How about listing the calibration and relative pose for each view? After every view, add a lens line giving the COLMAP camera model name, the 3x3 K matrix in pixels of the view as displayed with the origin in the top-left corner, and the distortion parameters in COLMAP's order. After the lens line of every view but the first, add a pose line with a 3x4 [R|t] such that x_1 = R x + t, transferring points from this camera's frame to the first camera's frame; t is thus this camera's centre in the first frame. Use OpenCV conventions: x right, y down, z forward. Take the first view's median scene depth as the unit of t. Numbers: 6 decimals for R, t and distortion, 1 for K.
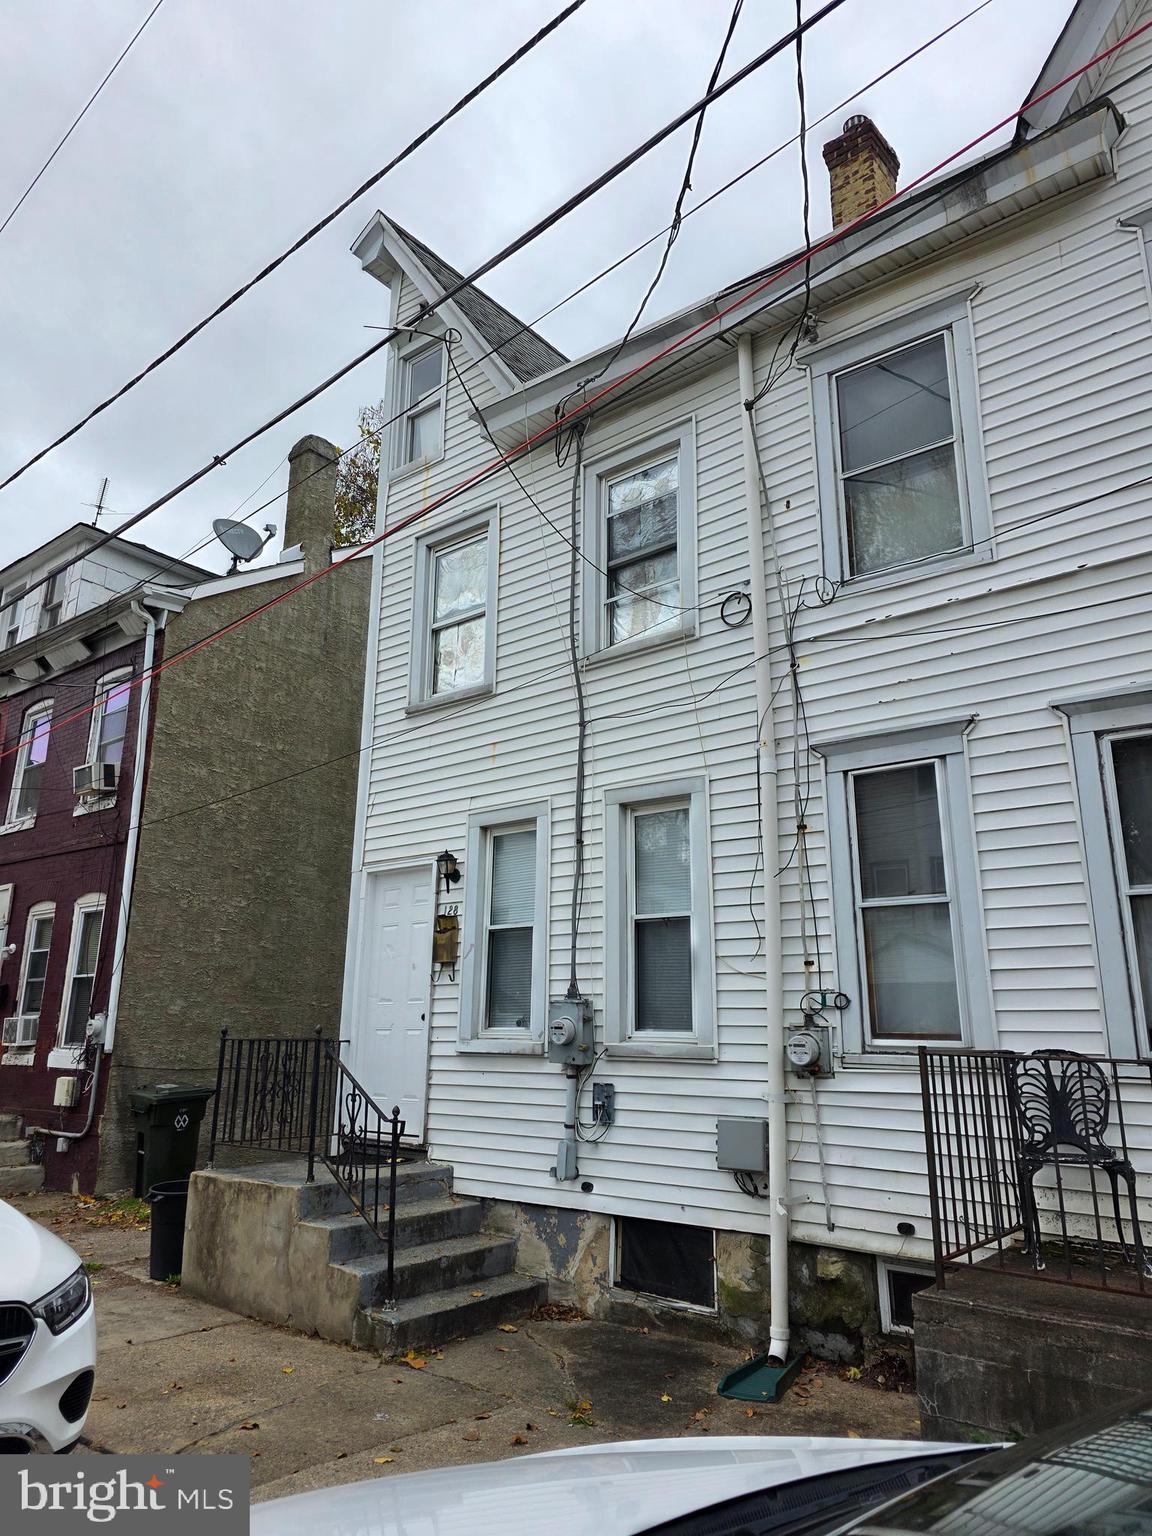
lens RADIAL K [[1027.9, 0, 576.7], [0, 1027.9, 756.6], [0, 0, 1]] dist [0.035438, -0.027254]
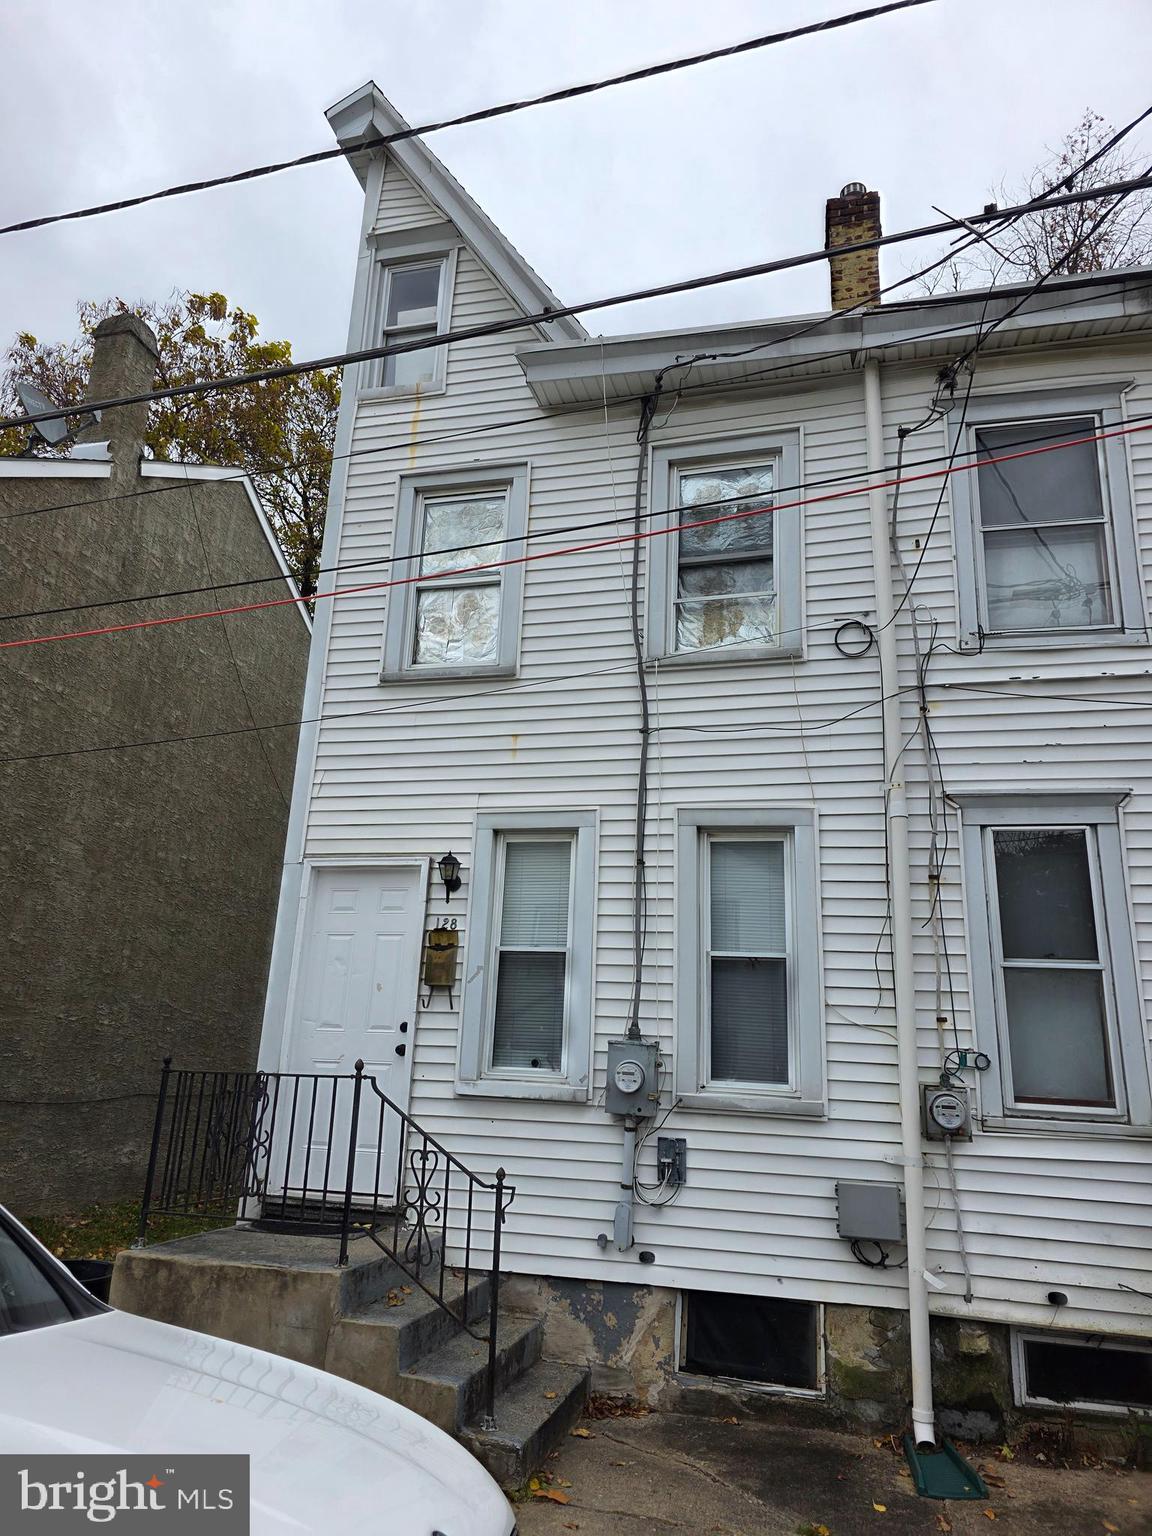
lens RADIAL K [[1027.9, 0, 567.3], [0, 1027.9, 776.6], [0, 0, 1]] dist [0.035438, -0.027254]
pose [[0.909359, 0.144859, 0.389978, -0.435315], [-0.143830, 0.989084, -0.032014, 0.050176], [-0.390358, -0.026978, 0.920268, 0.223863]]
